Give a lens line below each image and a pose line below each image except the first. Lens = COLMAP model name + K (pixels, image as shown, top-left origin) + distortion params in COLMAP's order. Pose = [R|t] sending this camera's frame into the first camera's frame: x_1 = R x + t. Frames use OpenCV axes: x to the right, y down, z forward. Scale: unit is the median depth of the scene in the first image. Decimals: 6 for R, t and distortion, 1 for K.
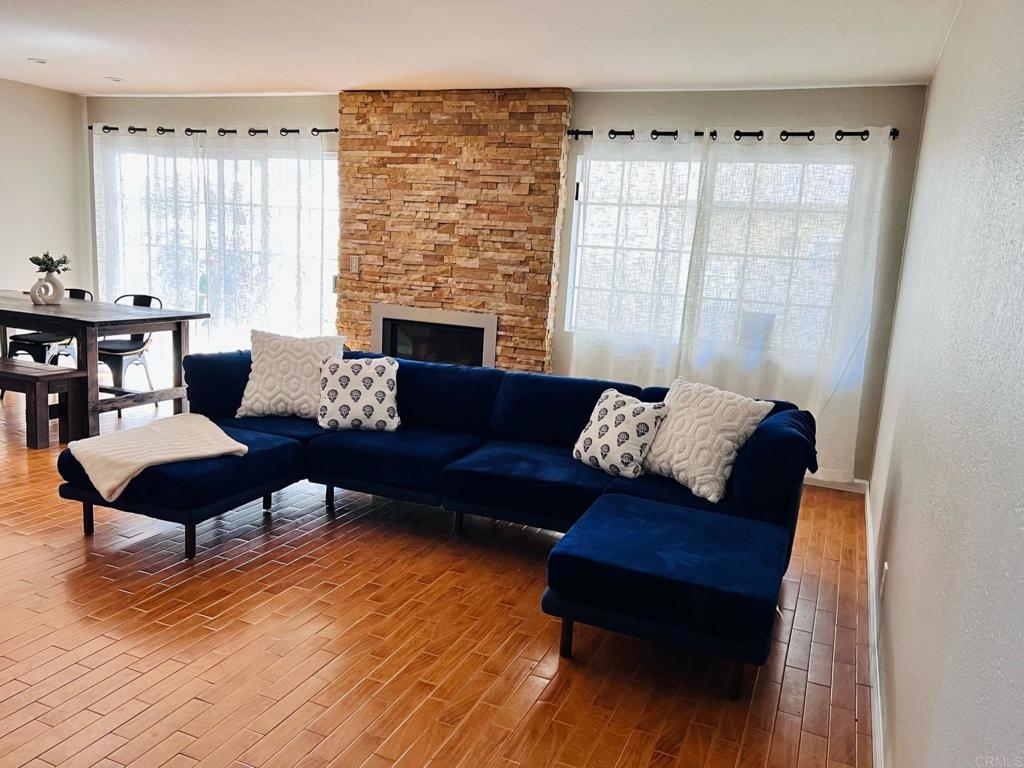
lens RADIAL K [[786.2, 0, 519.5], [0, 786.2, 388.7], [0, 0, 1]] dist [0.022387, -0.038803]
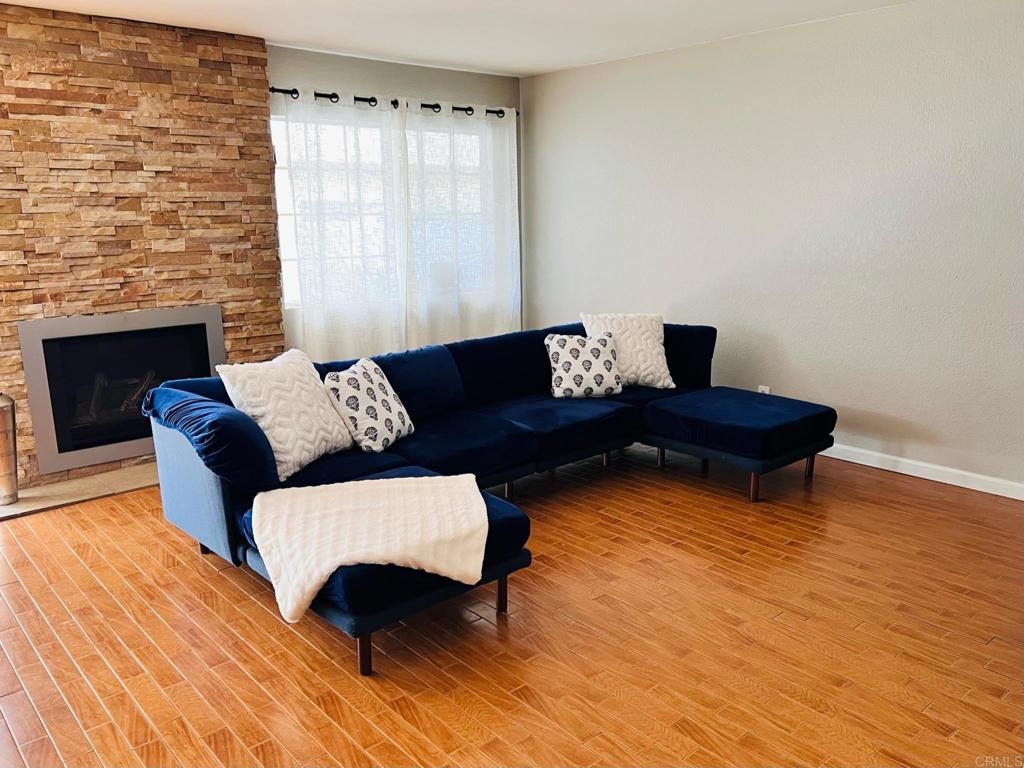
lens RADIAL K [[786.2, 0, 521.3], [0, 786.2, 383.5], [0, 0, 1]] dist [0.022387, -0.038803]
pose [[0.434605, -0.255454, 0.863633, -0.643770], [0.196213, 0.962753, 0.186033, -0.106746], [-0.878988, 0.088605, 0.468540, 0.334726]]
